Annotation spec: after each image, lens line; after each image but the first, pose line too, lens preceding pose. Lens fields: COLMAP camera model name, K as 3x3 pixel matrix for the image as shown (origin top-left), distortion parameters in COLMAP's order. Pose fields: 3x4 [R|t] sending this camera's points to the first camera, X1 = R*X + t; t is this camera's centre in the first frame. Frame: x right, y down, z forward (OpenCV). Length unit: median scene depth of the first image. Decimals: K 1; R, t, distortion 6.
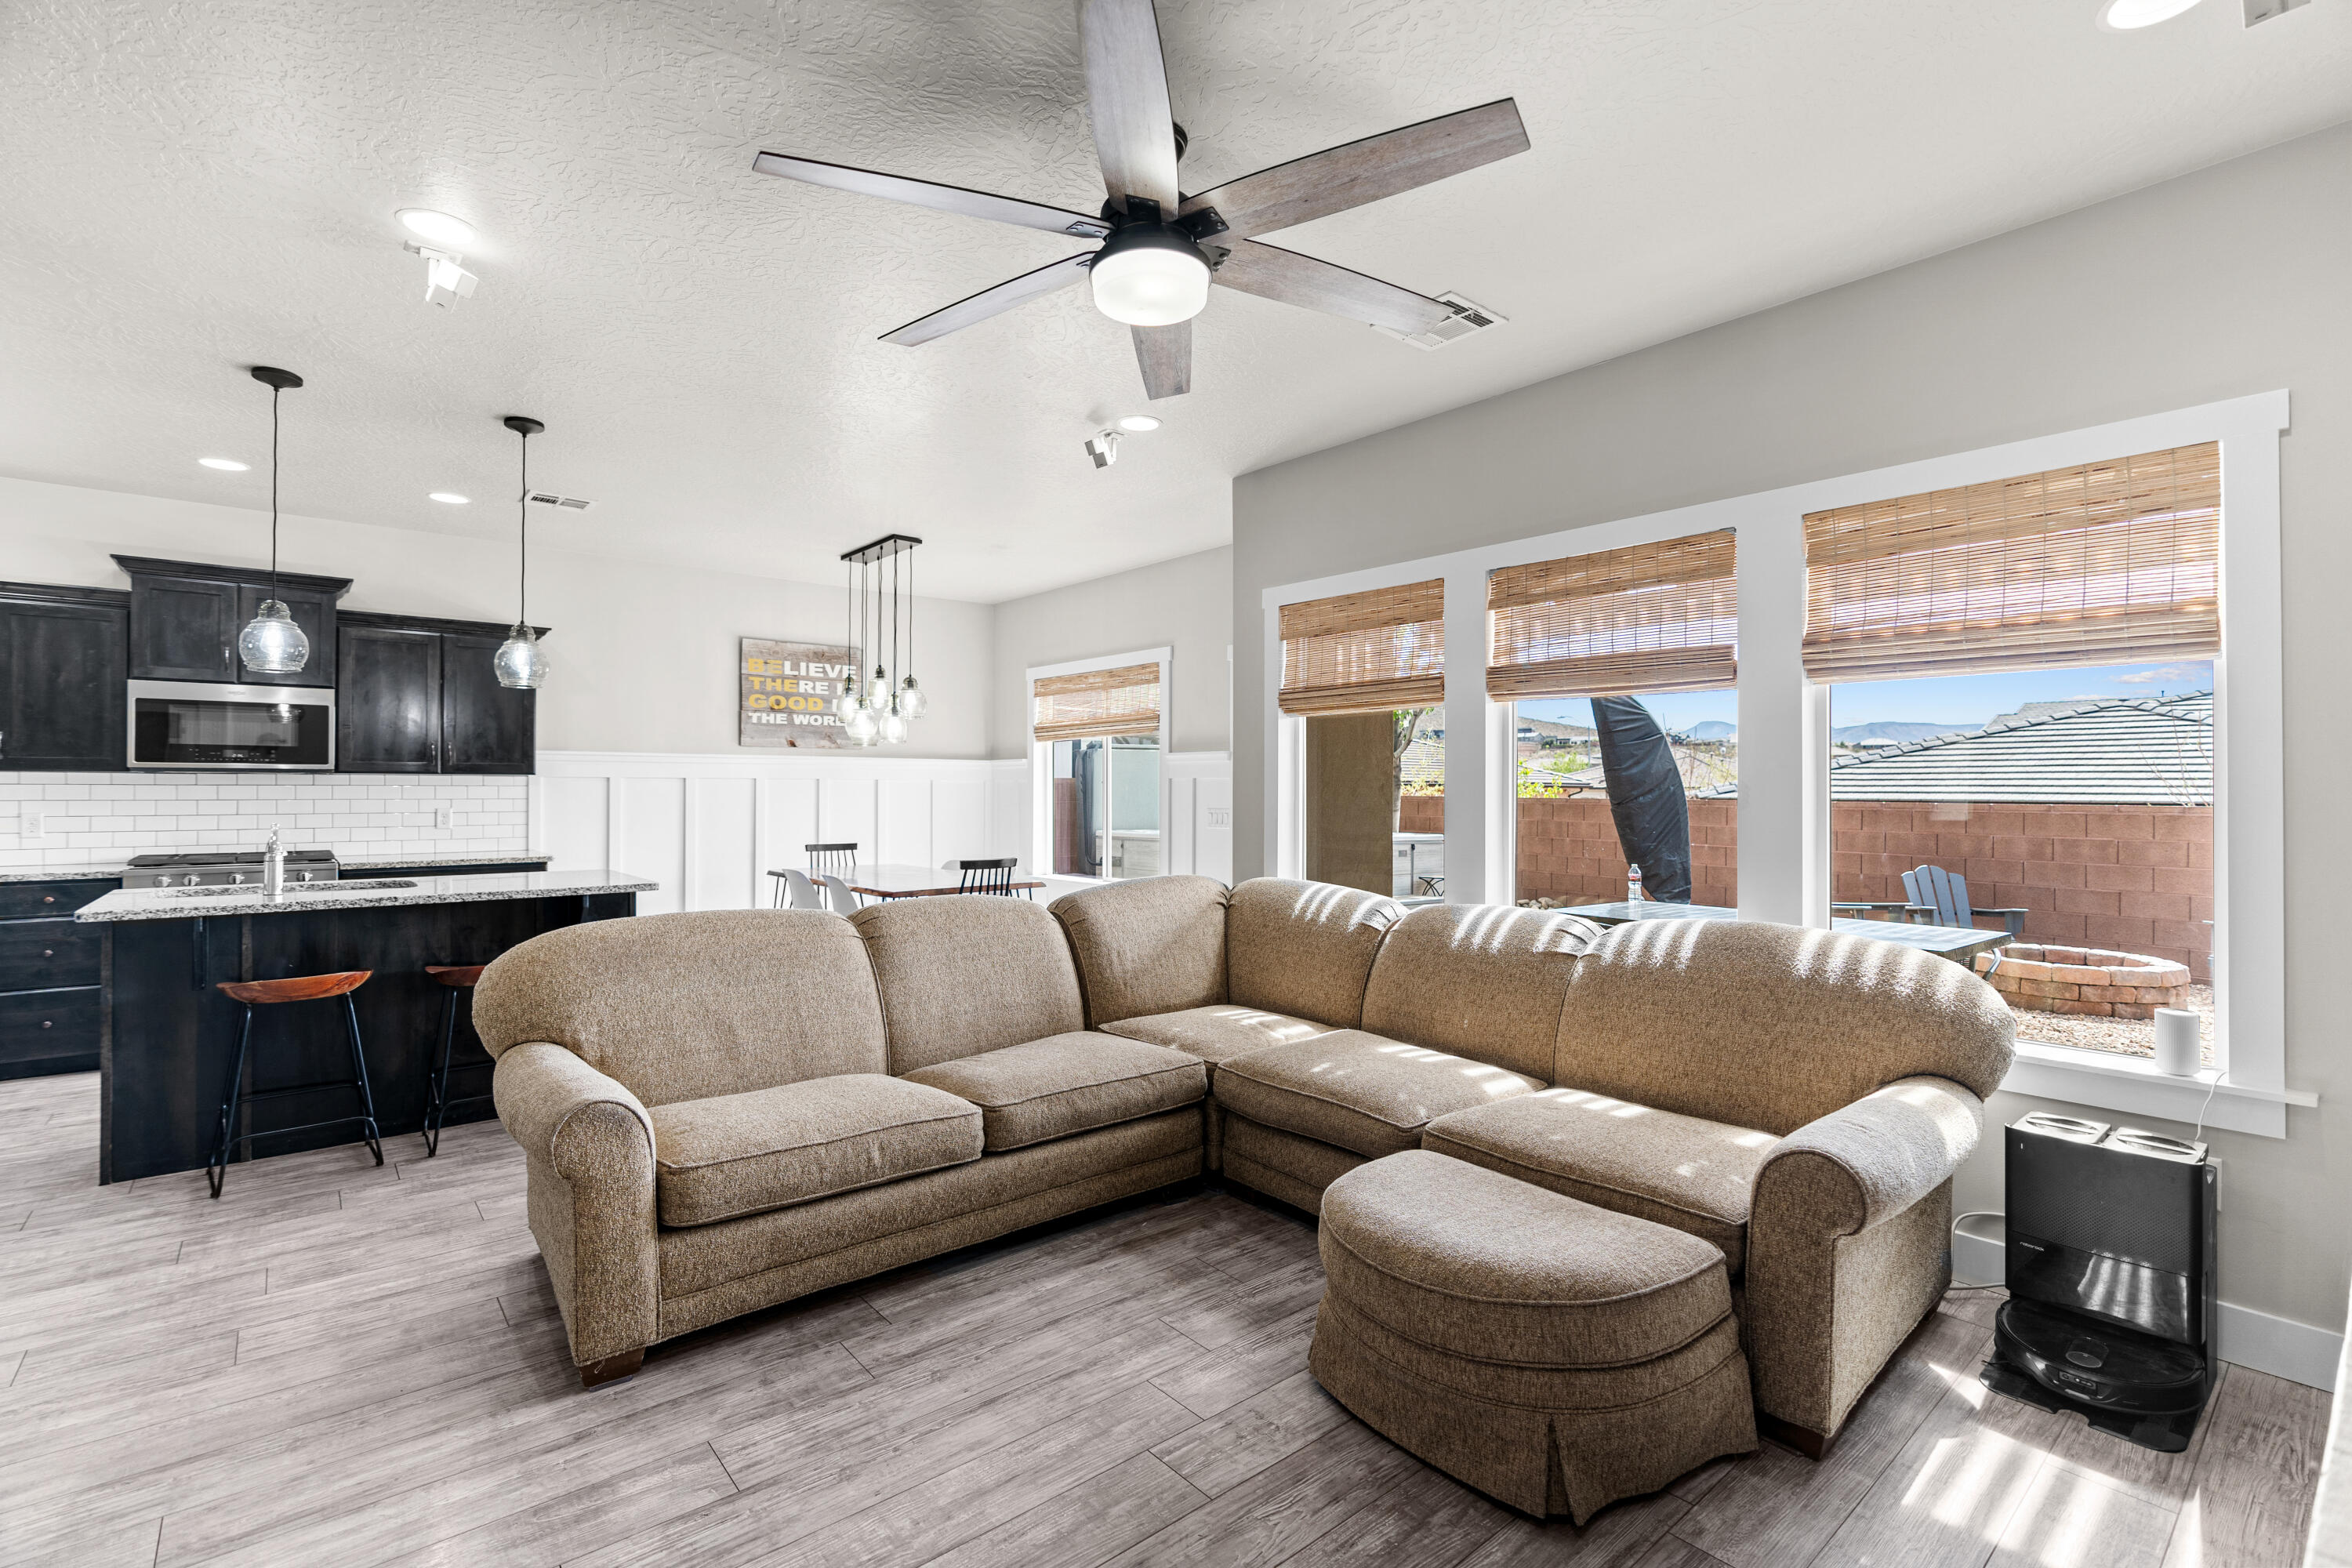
lens RADIAL K [[1064.8, 0, 1176.0], [0, 1064.8, 784.0], [0, 0, 1]] dist [0.001975, 0.000685]
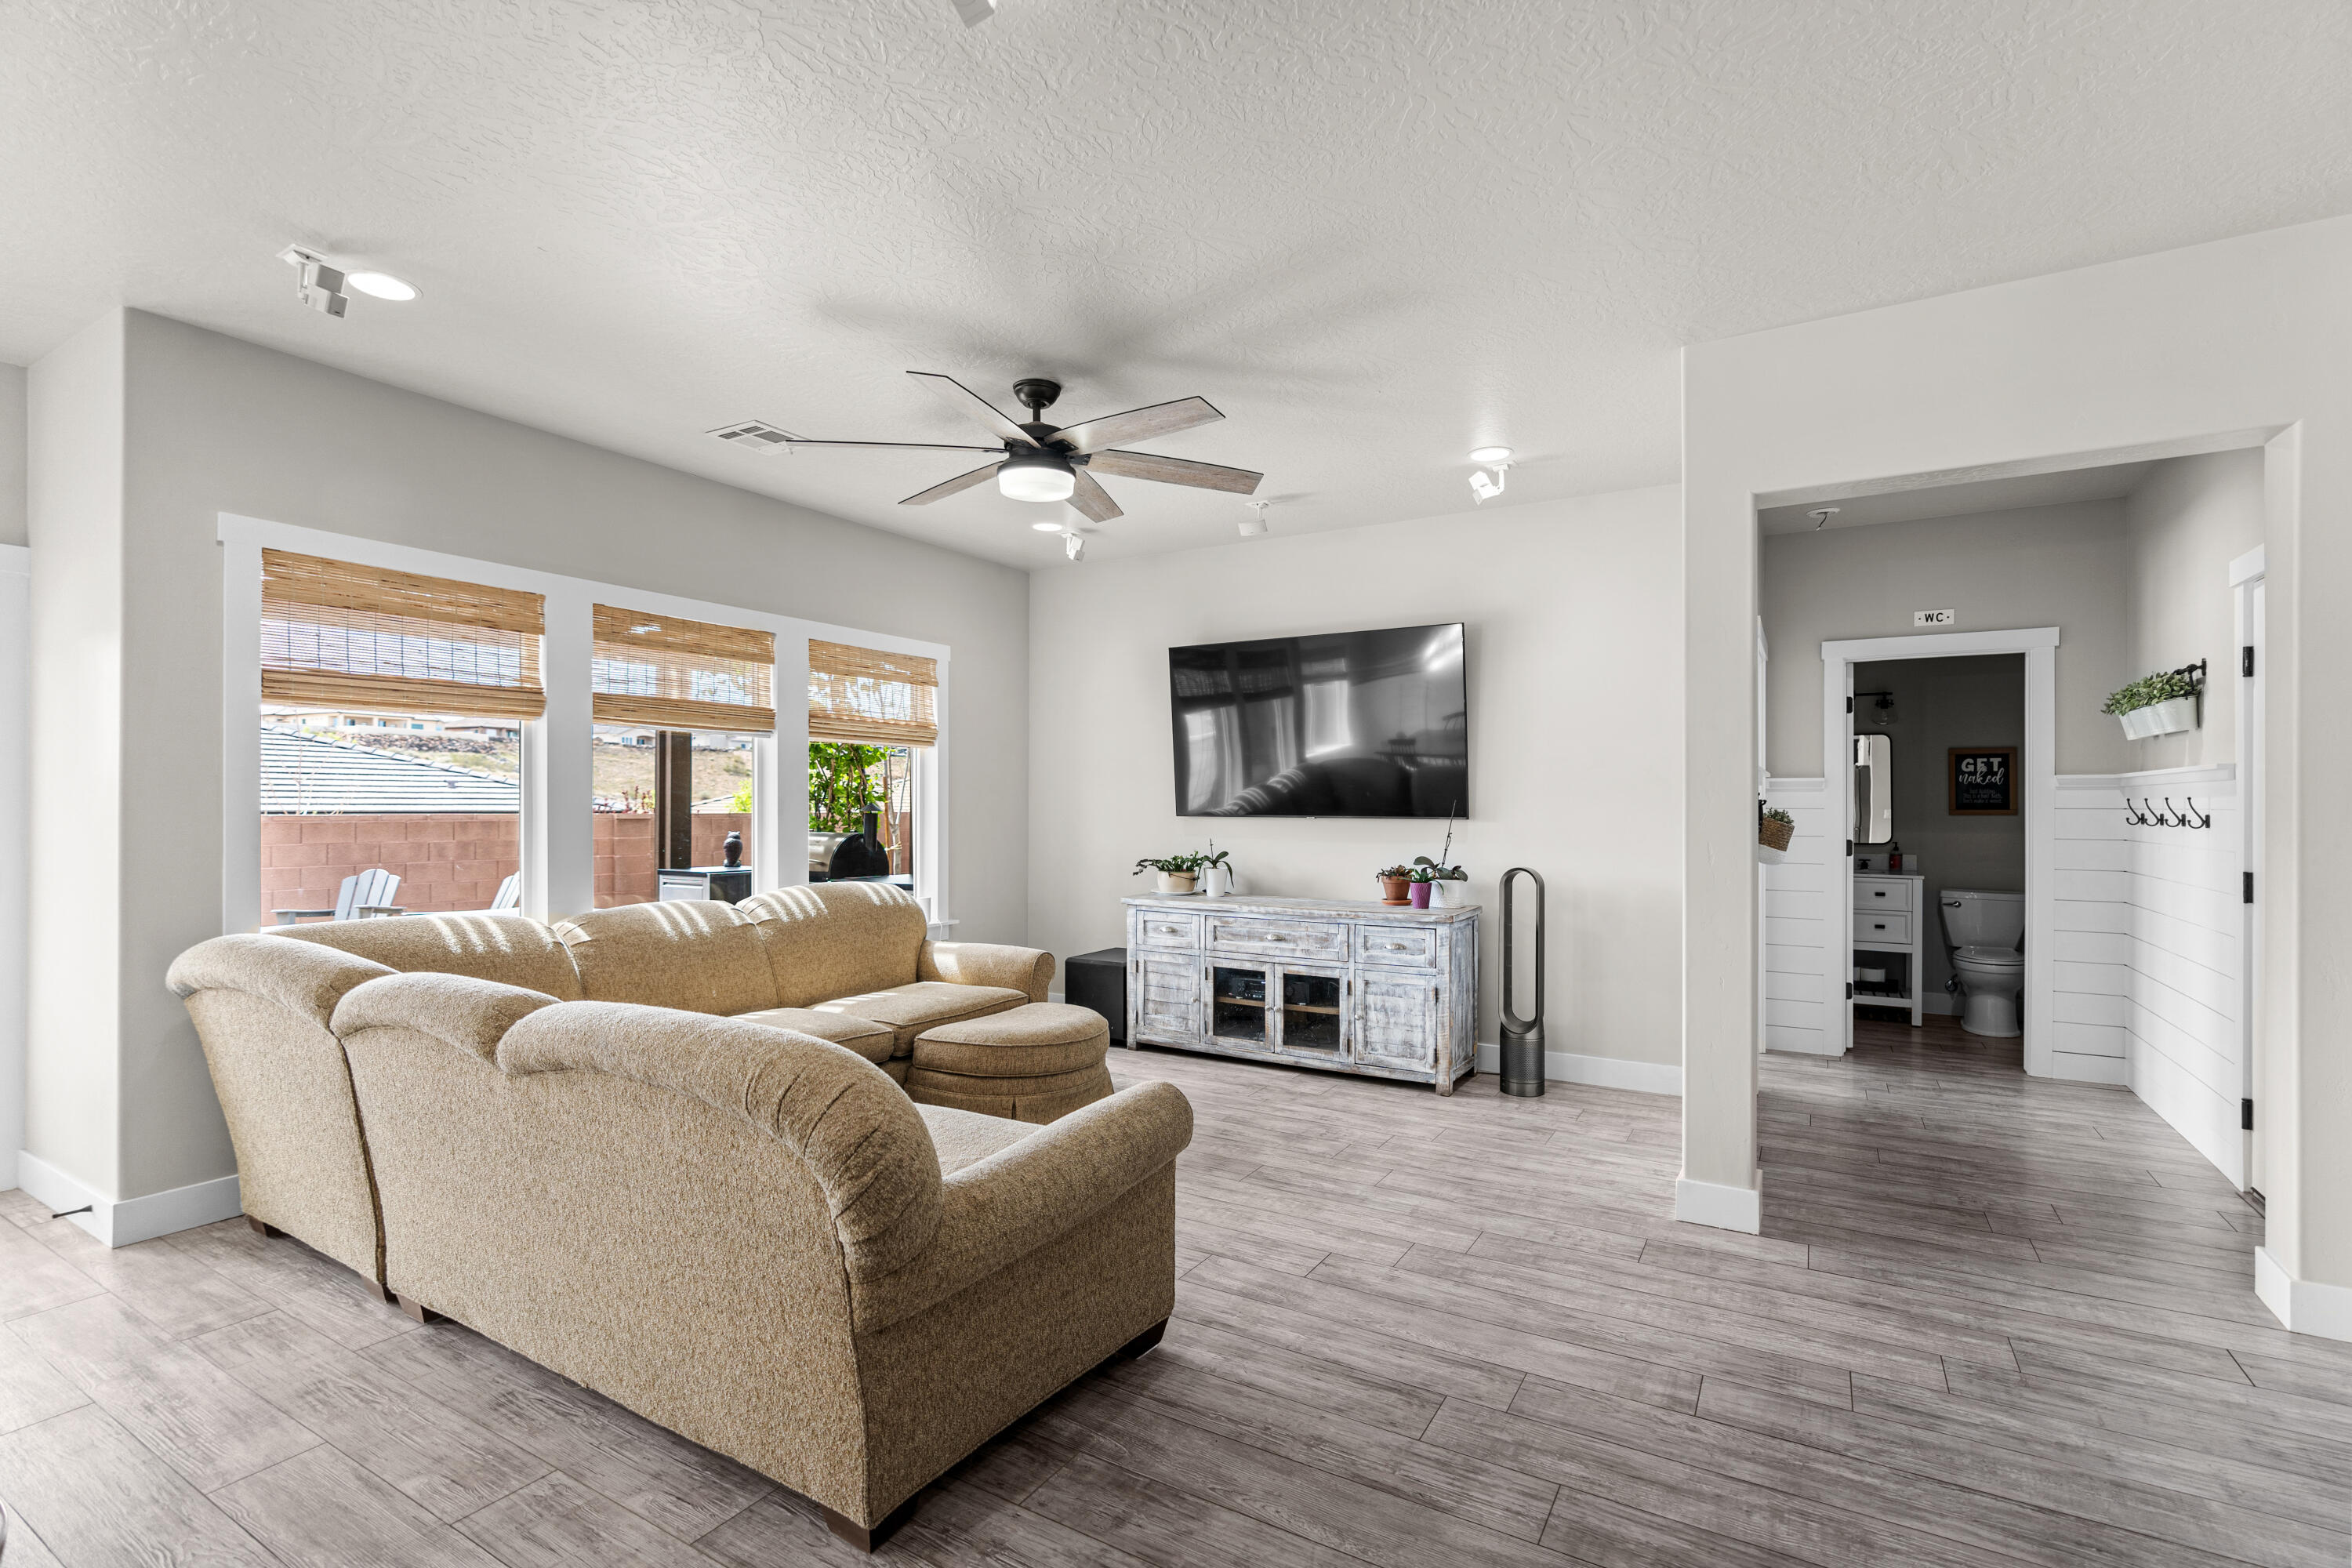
lens RADIAL K [[1080.6, 0, 1178.3], [0, 1080.6, 804.2], [0, 0, 1]] dist [-0.008643, 0.003776]
pose [[-0.329811, -0.006979, 0.944021, -0.671670], [-0.005586, 0.999970, 0.005441, -0.002400], [-0.944030, -0.003479, -0.329840, 0.560309]]
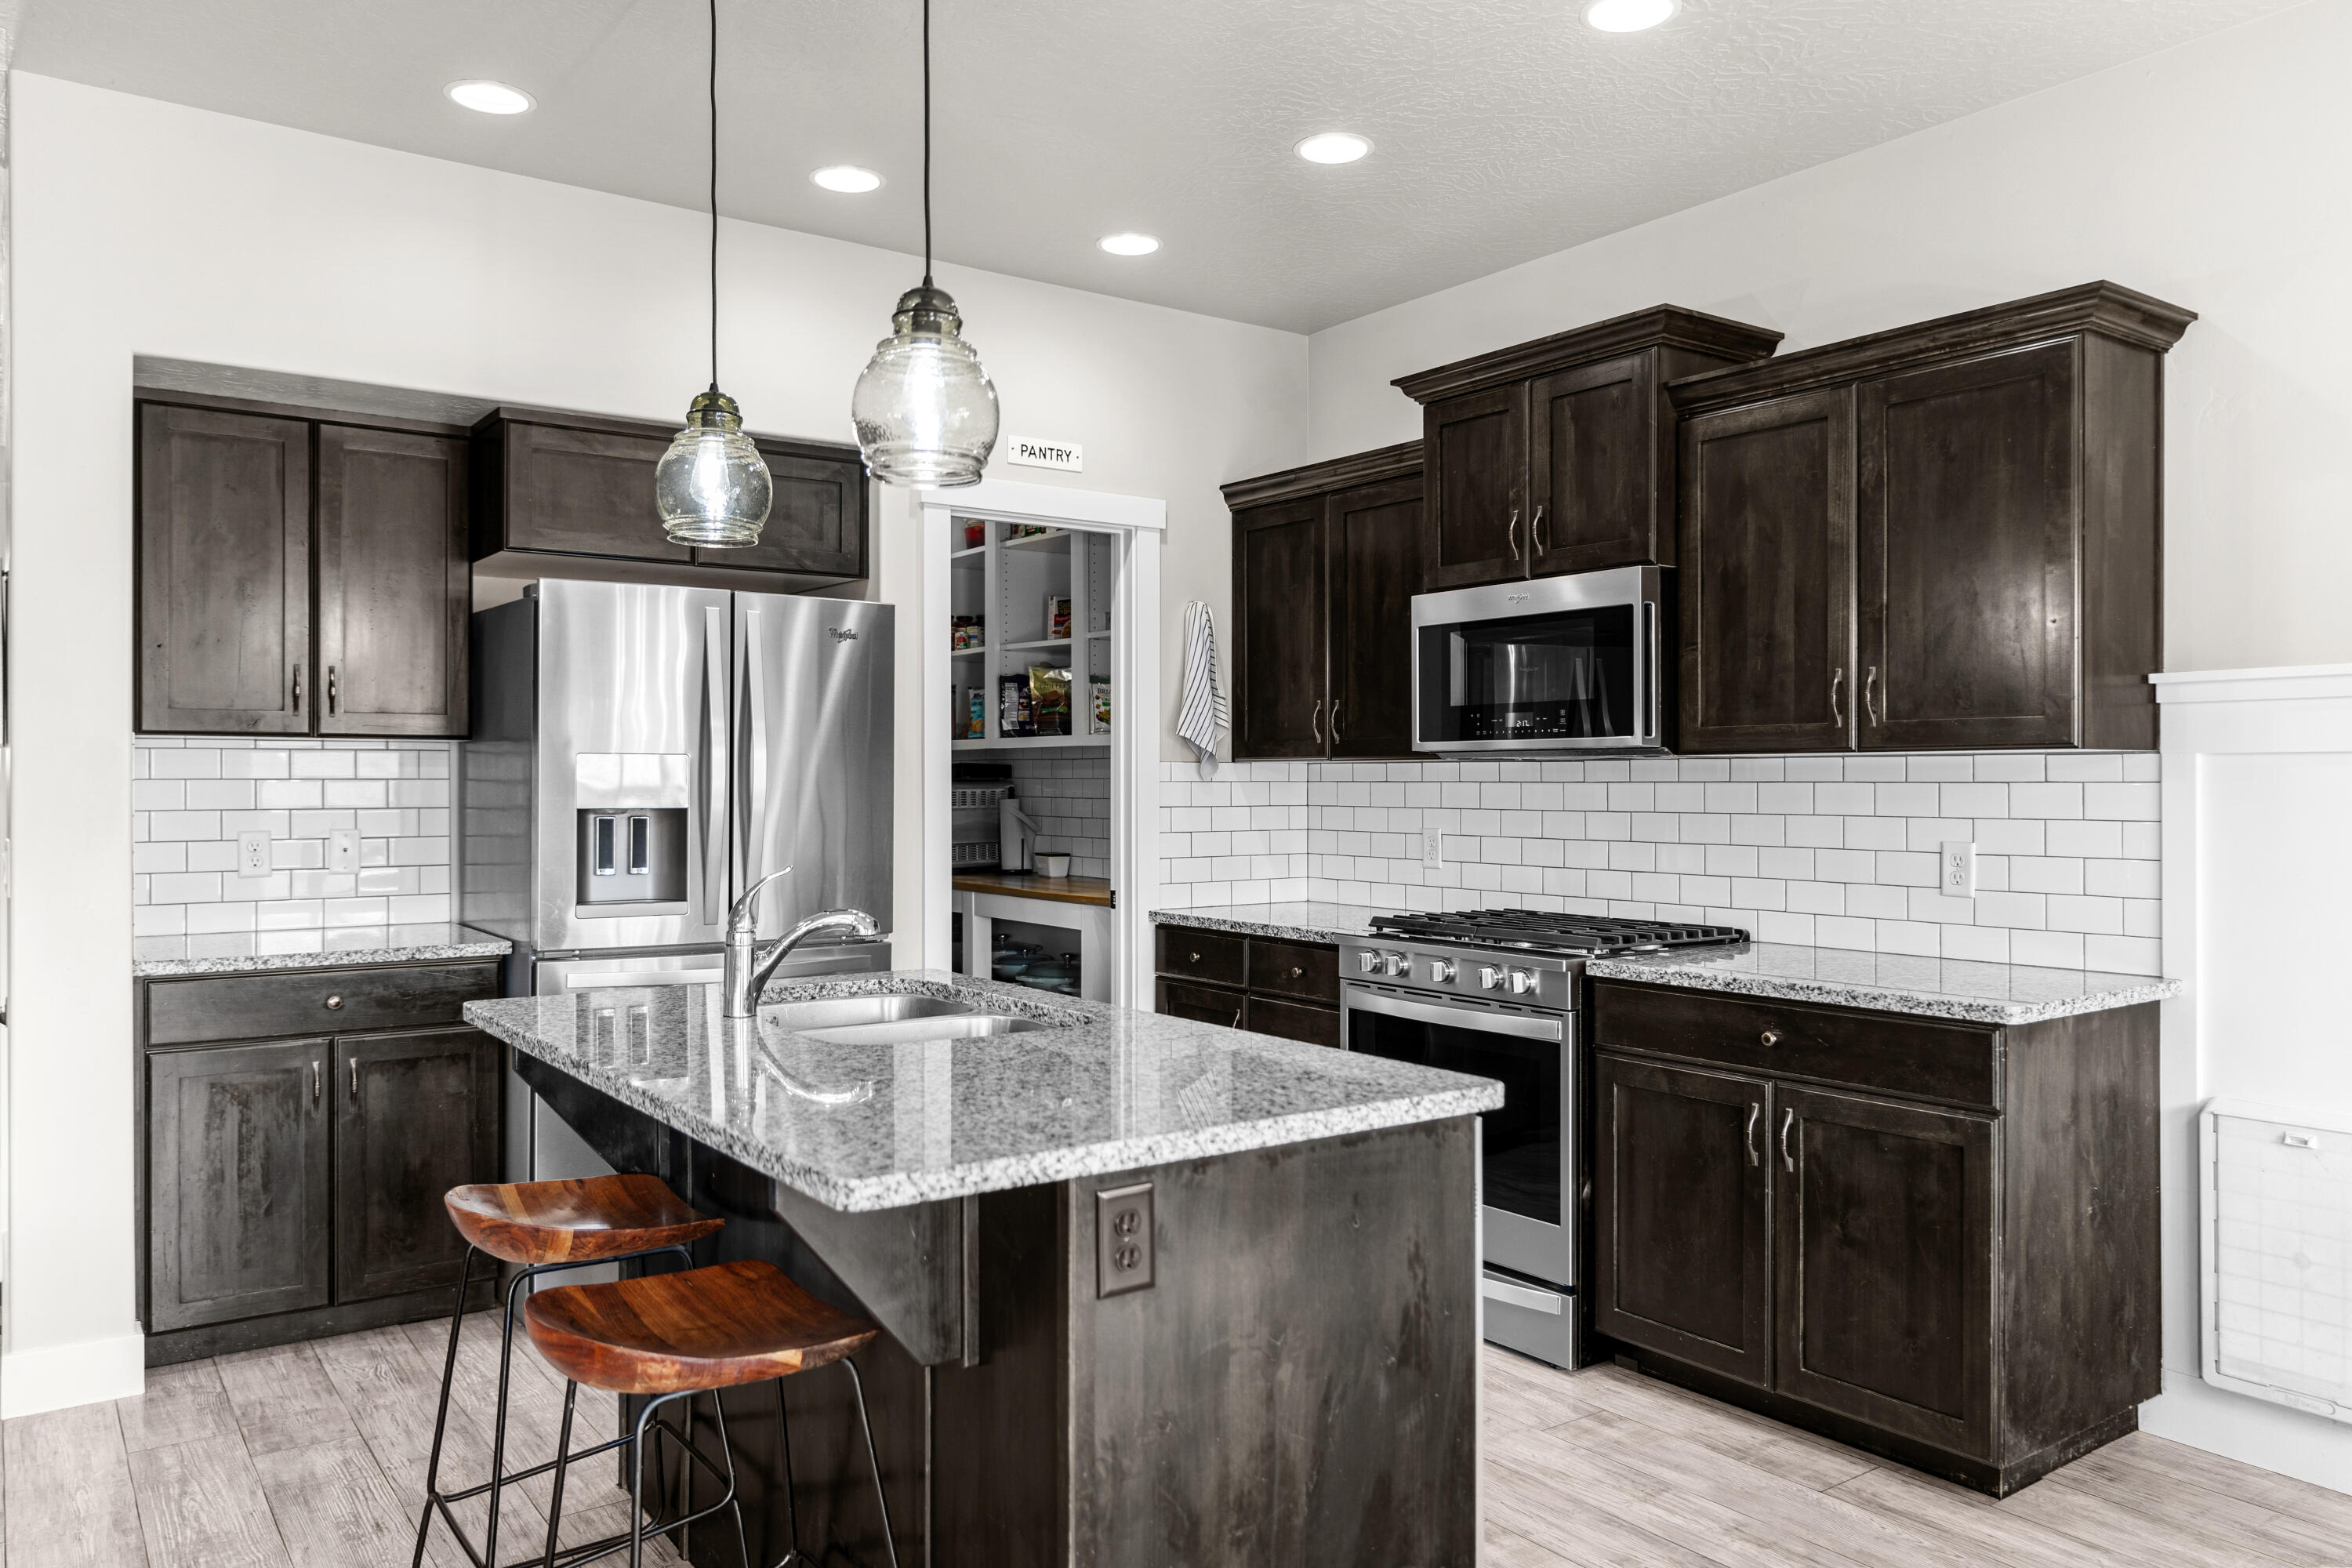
lens RADIAL K [[1659.0, 0, 1183.6], [0, 1659.0, 784.1], [0, 0, 1]] dist [0.002163, 0.001129]
pose [[-0.073787, -0.000705, -0.997274, -0.088598], [0.003817, 0.999992, -0.000990, 0.001949], [0.997267, -0.003880, -0.073784, 0.849787]]
